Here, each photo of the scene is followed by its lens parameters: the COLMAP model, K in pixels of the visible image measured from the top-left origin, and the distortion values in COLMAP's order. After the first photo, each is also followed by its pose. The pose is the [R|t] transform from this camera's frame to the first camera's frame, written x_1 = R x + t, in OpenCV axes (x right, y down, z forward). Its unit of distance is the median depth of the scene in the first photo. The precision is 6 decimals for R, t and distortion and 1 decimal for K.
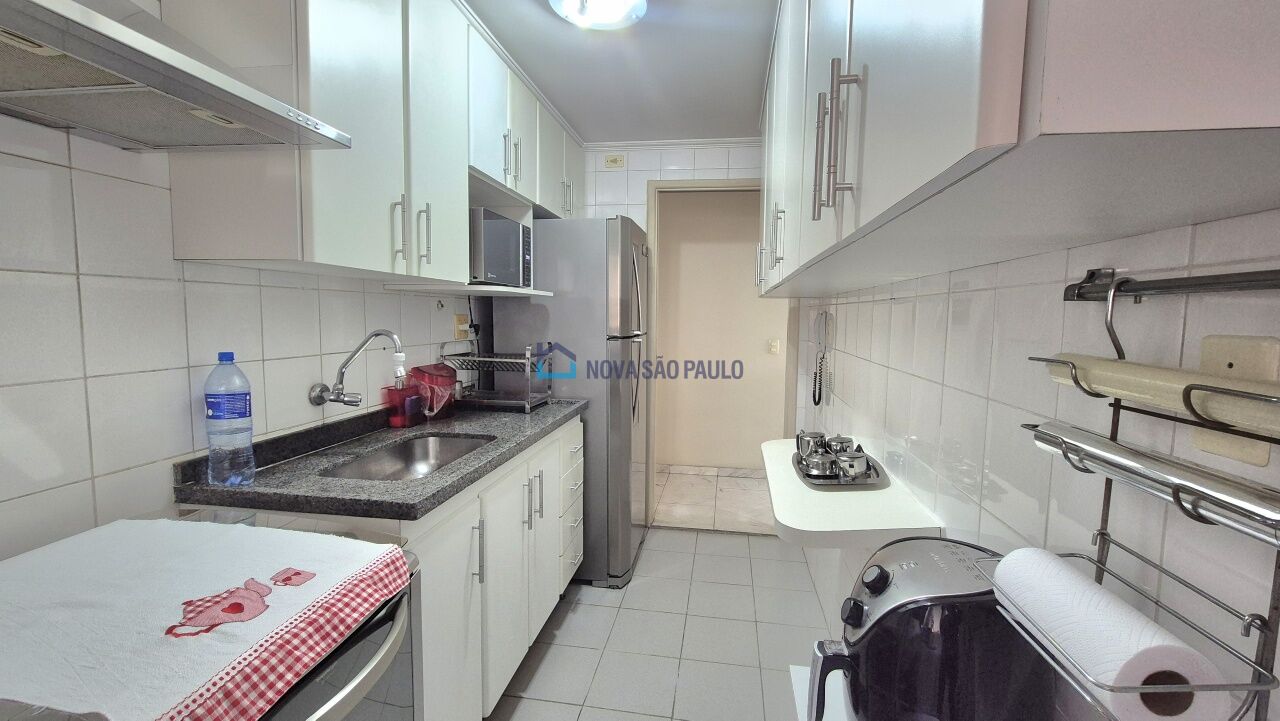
lens RADIAL K [[516.8, 0, 644.5], [0, 516.8, 356.1], [0, 0, 1]] dist [0.002904, -0.000044]
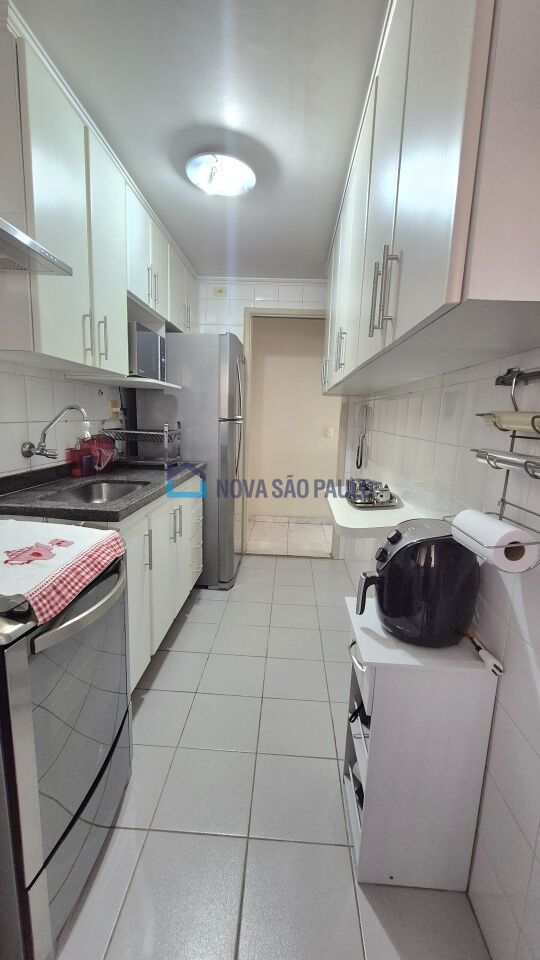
lens RADIAL K [[387.6, 0, 272.2], [0, 387.6, 482.2], [0, 0, 1]] dist [0.002904, -0.000044]
pose [[0.993710, 0.001403, 0.111972, -0.068306], [-0.012008, 0.995491, 0.094095, 0.050610], [-0.111335, -0.094848, 0.989246, -0.145905]]
